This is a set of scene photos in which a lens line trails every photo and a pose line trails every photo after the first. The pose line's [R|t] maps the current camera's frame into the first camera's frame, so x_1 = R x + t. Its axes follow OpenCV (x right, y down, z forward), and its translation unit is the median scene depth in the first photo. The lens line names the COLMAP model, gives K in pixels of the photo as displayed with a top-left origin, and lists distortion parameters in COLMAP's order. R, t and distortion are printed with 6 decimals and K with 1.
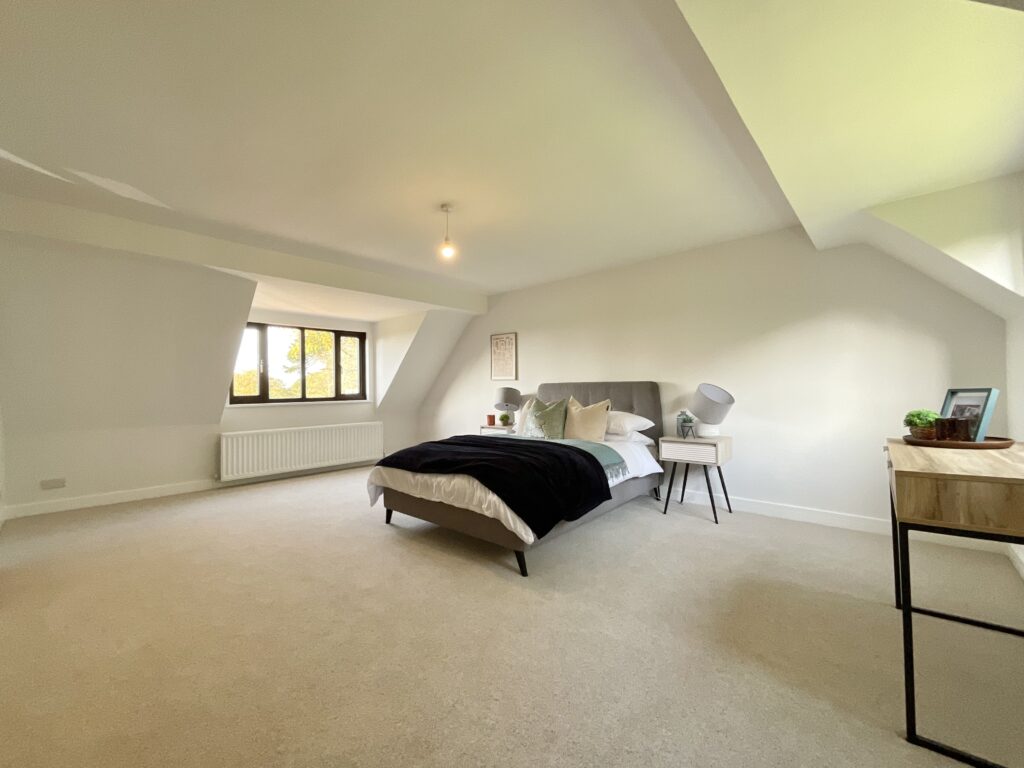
lens RADIAL K [[418.2, 0, 512.6], [0, 418.2, 385.4], [0, 0, 1]] dist [-0.001442, -0.000033]
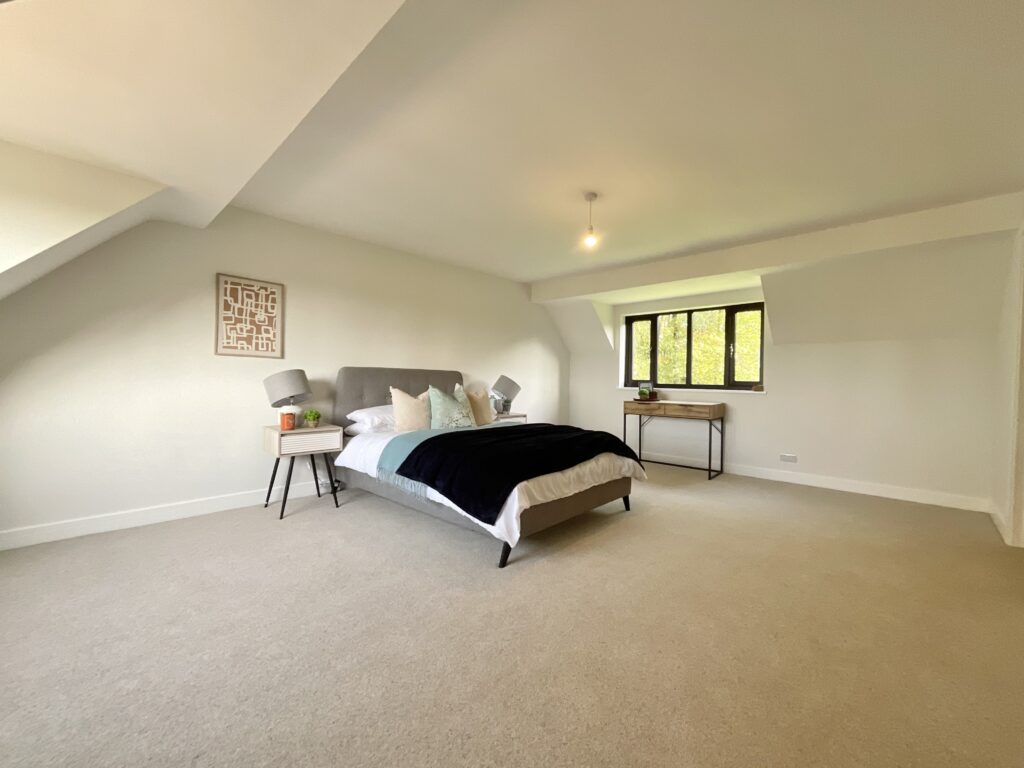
lens RADIAL K [[418.2, 0, 512.6], [0, 418.2, 385.4], [0, 0, 1]] dist [-0.001442, -0.000033]
pose [[0.014721, 0.001719, 0.999890, -1.083624], [-0.027229, 0.999628, -0.001317, 0.034634], [-0.999521, -0.027206, 0.014762, 1.075089]]
